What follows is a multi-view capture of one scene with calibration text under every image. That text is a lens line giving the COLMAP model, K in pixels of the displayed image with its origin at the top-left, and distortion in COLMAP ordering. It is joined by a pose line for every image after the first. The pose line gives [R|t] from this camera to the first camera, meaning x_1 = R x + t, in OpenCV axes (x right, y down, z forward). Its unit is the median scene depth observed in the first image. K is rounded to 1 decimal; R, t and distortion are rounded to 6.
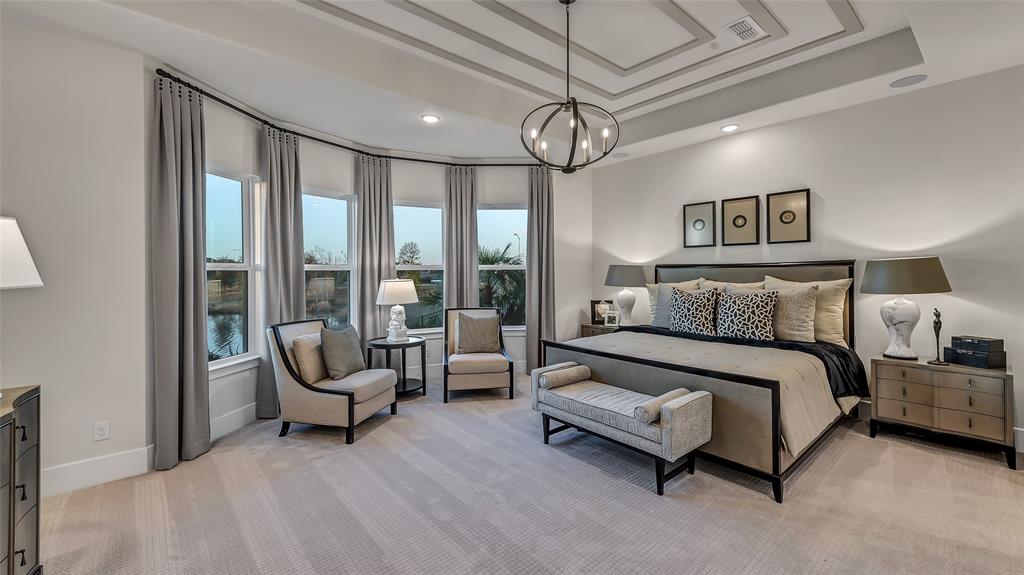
lens RADIAL K [[418.5, 0, 508.0], [0, 418.5, 272.0], [0, 0, 1]] dist [0.000158, -0.000029]
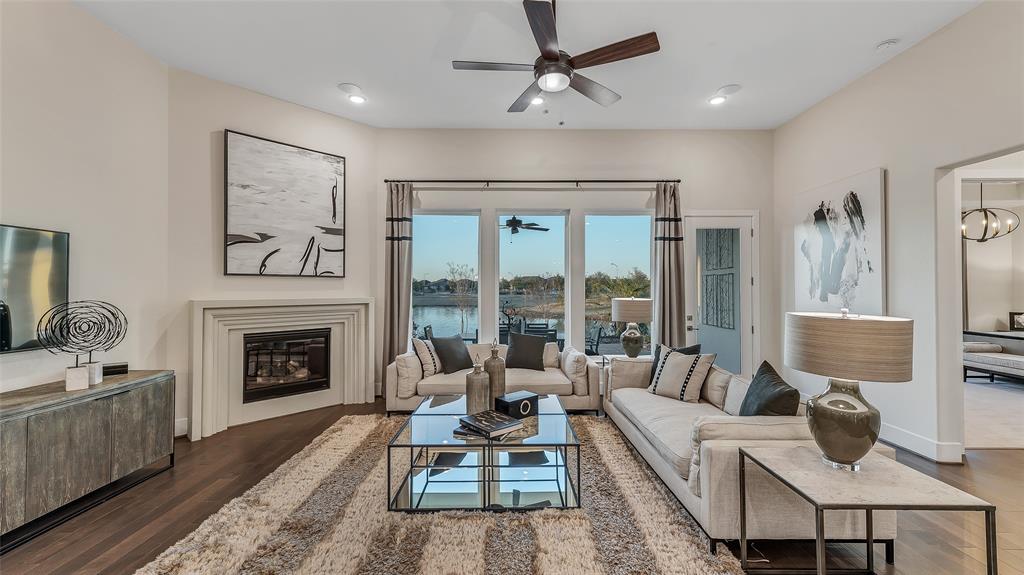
lens RADIAL K [[414.5, 0, 514.1], [0, 414.5, 290.8], [0, 0, 1]] dist [0.000450, -0.000133]
pose [[0.760626, -0.000733, -0.649190, -0.266529], [0.000696, 1.000000, -0.000312, 0.003171], [0.649190, -0.000214, 0.760626, -1.929314]]
